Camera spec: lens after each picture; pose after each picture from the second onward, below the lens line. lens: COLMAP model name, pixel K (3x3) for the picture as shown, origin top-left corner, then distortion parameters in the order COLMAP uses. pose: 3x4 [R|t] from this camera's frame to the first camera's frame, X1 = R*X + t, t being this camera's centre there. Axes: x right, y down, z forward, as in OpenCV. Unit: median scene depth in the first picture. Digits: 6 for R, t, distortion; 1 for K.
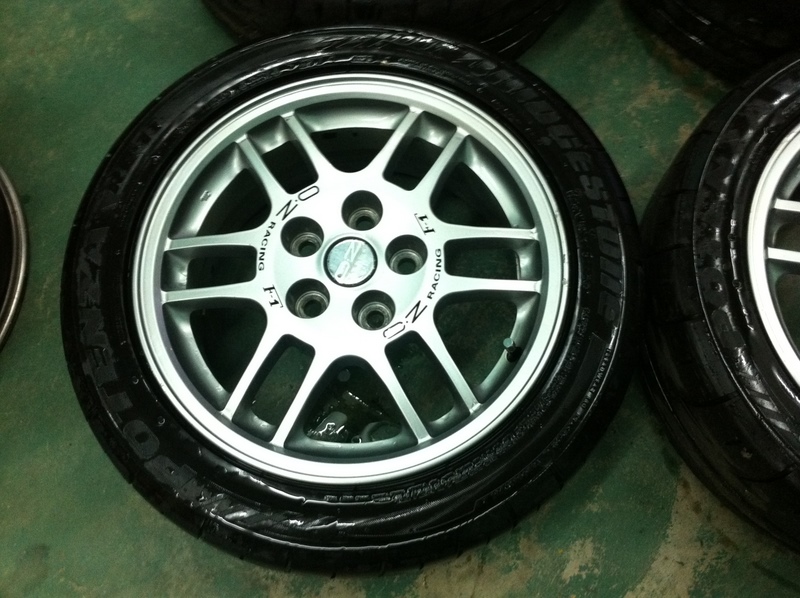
lens RADIAL K [[790.8, 0, 411.2], [0, 790.8, 286.3], [0, 0, 1]] dist [-0.001524, 0.000000]
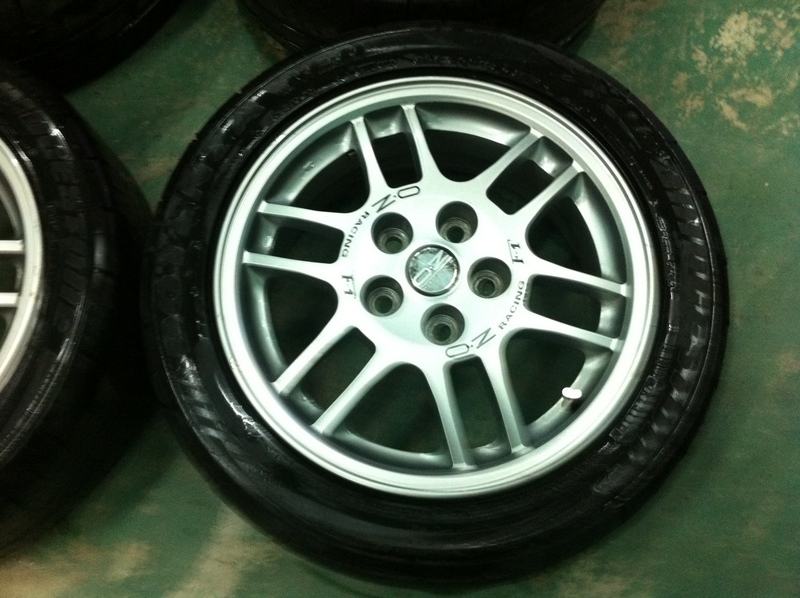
lens RADIAL K [[790.8, 0, 399.6], [0, 790.8, 278.5], [0, 0, 1]] dist [-0.001524, 0.000000]
pose [[0.999424, -0.033124, 0.007425, 0.568419], [0.032932, 0.999154, 0.024639, -0.030517], [-0.008235, -0.024381, 0.999669, -0.005877]]
